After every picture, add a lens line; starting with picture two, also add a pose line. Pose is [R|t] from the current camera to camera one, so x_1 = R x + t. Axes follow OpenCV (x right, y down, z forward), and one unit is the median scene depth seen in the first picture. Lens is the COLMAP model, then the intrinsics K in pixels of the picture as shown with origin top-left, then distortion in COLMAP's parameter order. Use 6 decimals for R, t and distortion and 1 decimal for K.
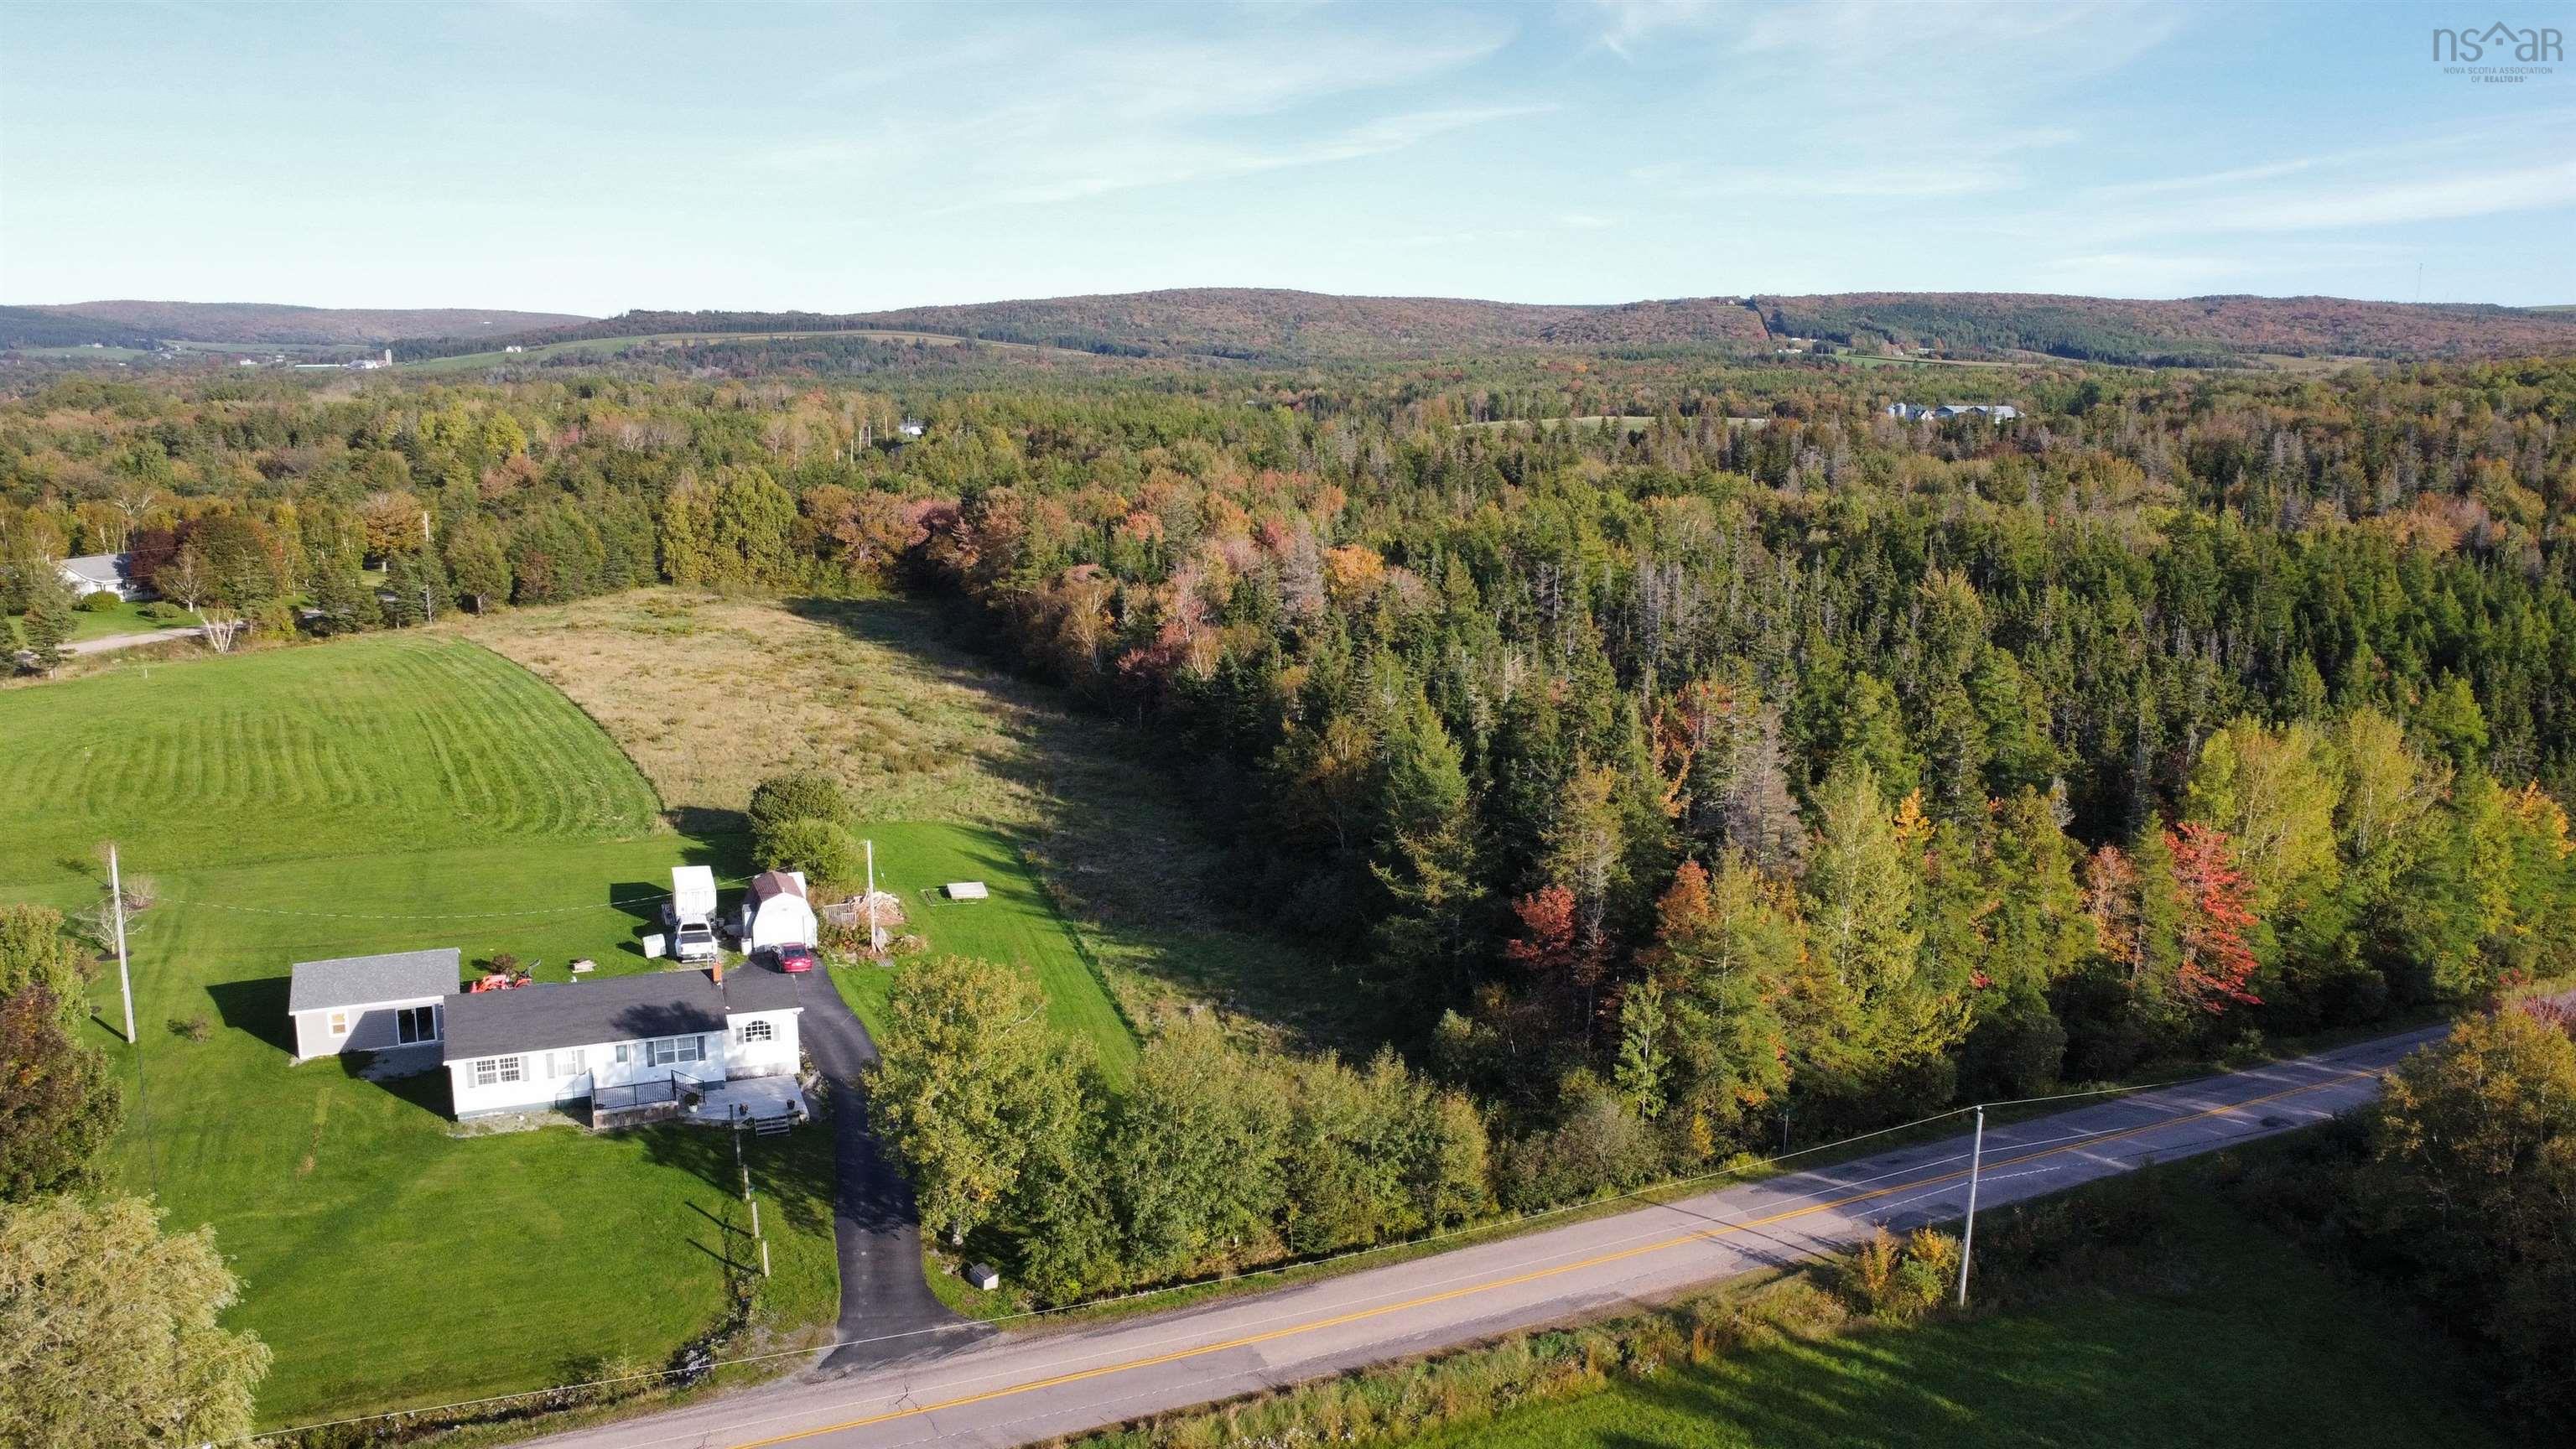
lens RADIAL K [[1837.1, 0, 1276.0], [0, 1837.1, 716.1], [0, 0, 1]] dist [-0.005019, 0.012468]
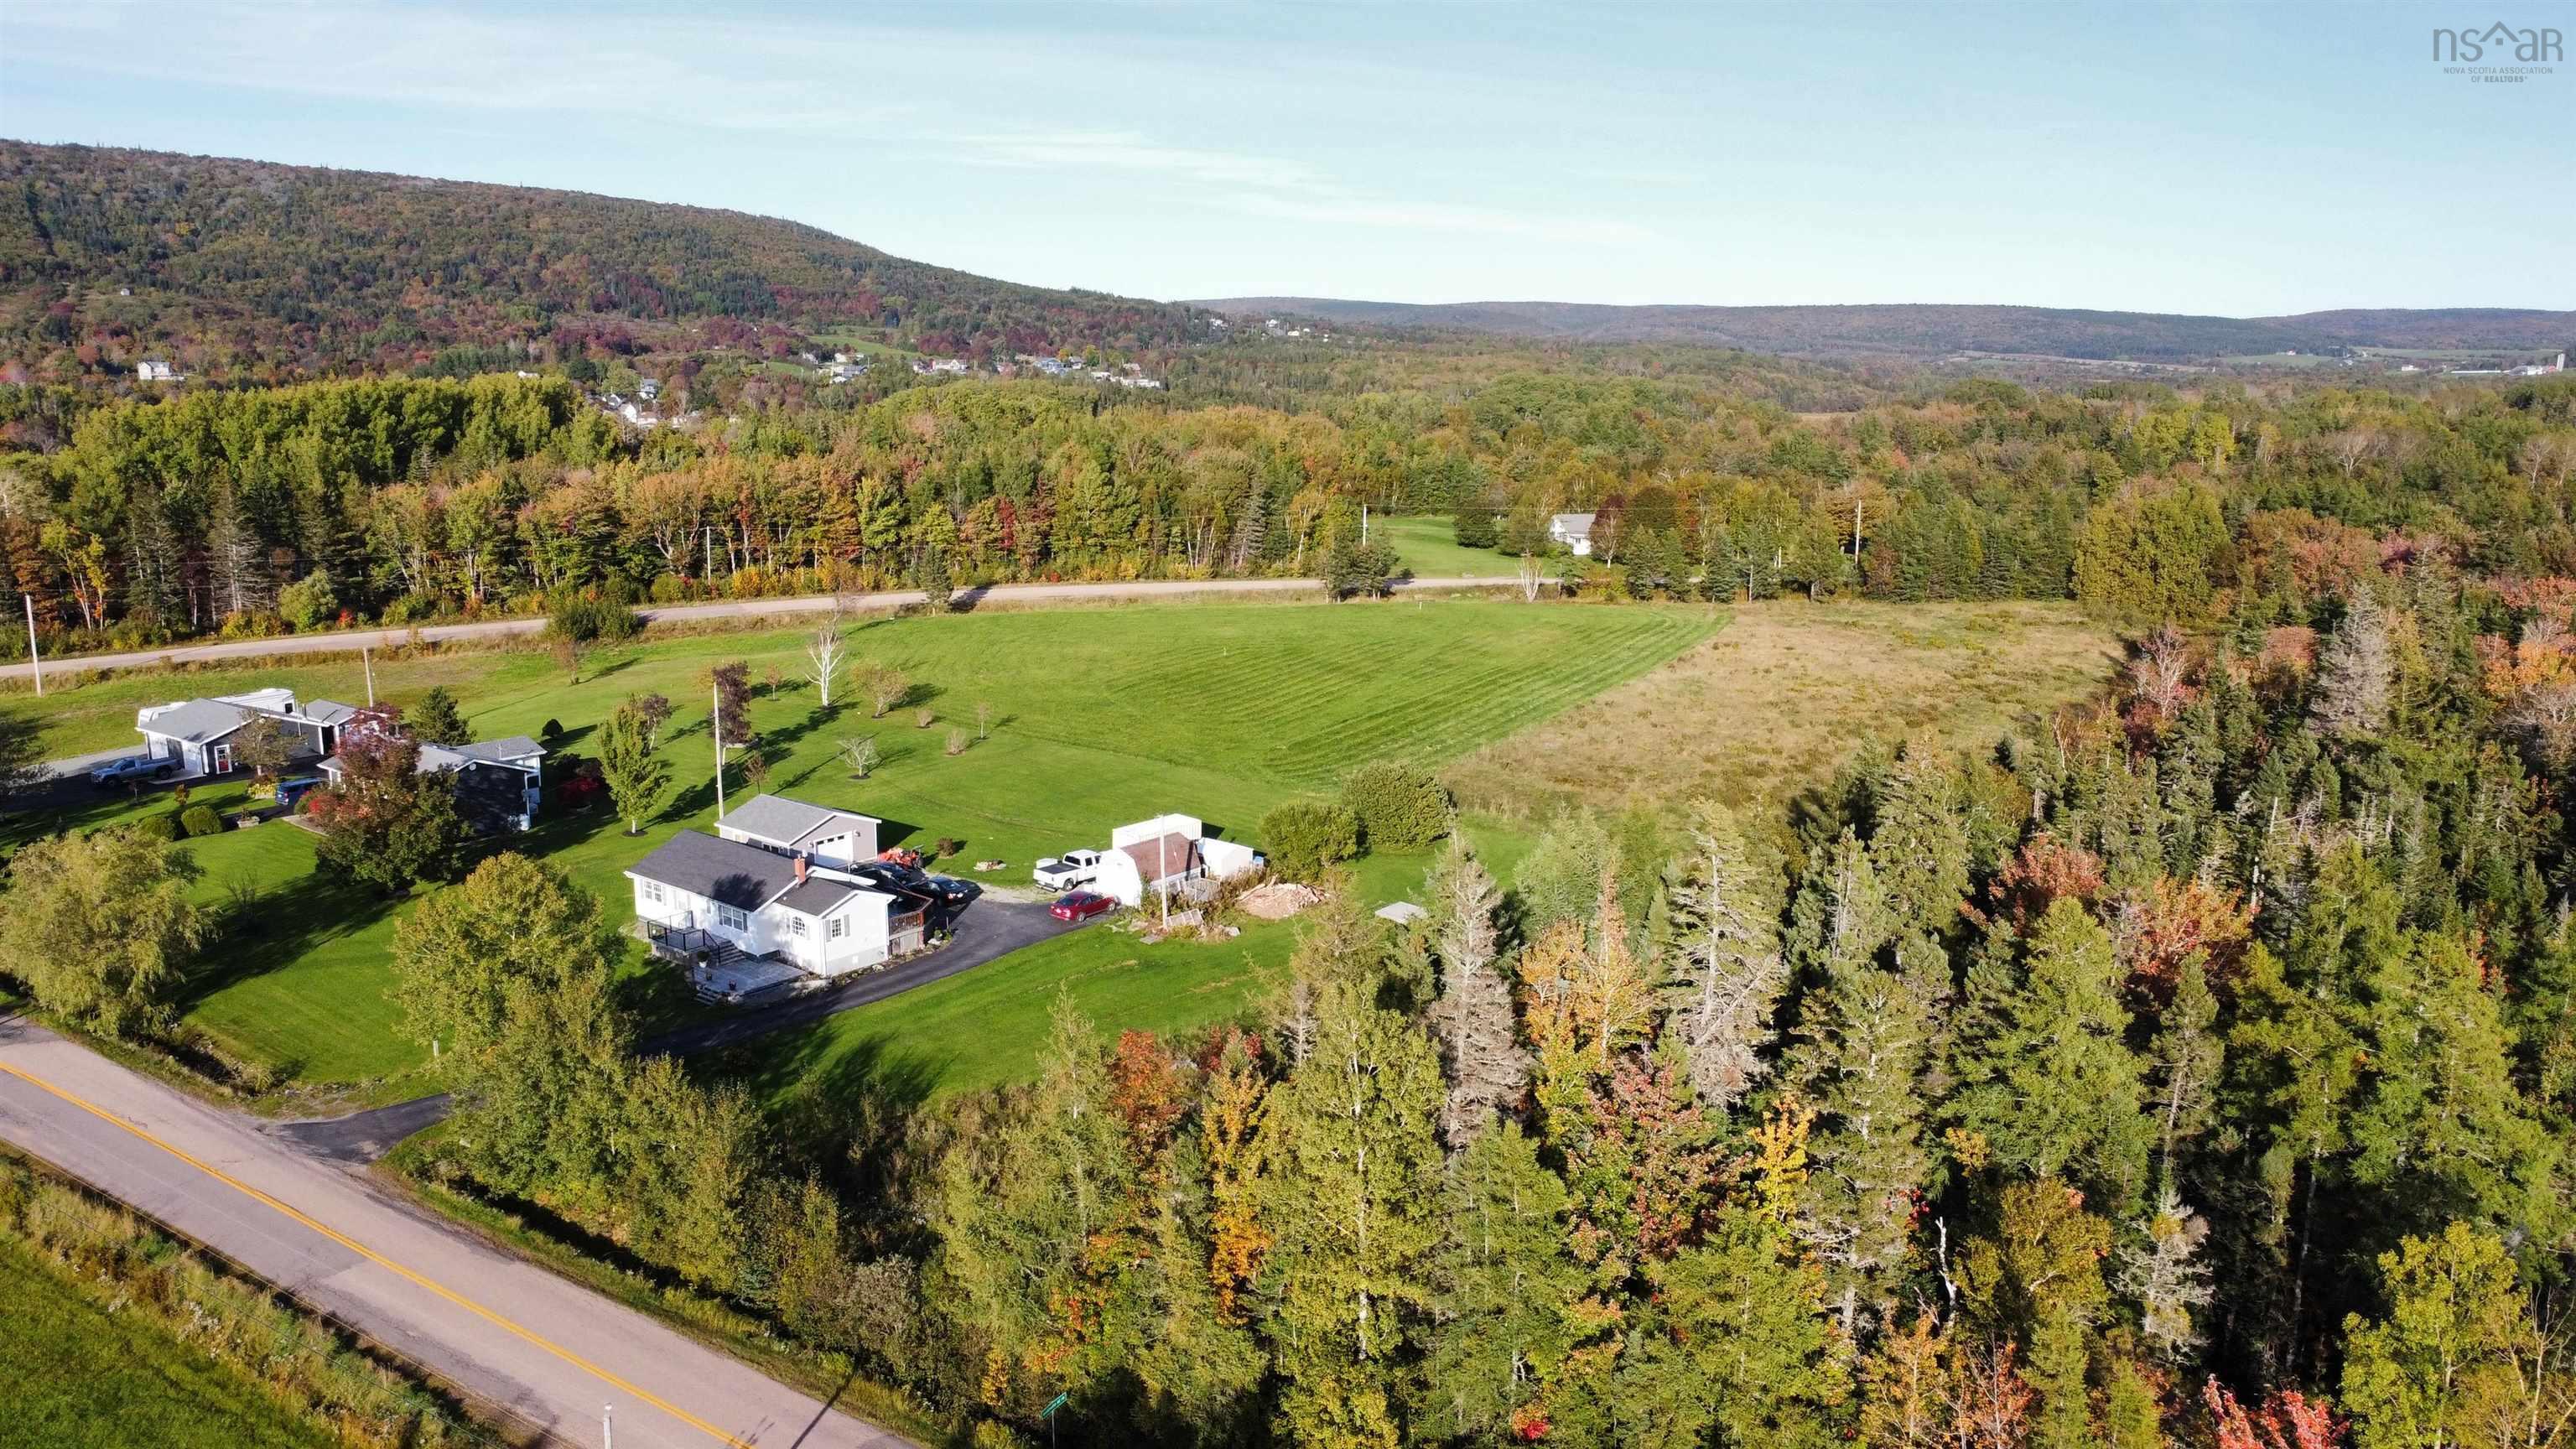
lens RADIAL K [[1837.1, 0, 1290.8], [0, 1837.1, 740.4], [0, 0, 1]] dist [-0.005019, 0.012468]
pose [[0.498587, 0.172433, -0.849516, 0.422892], [-0.164360, 0.981043, 0.102666, -0.056555], [0.851115, 0.088438, 0.517477, 0.338592]]
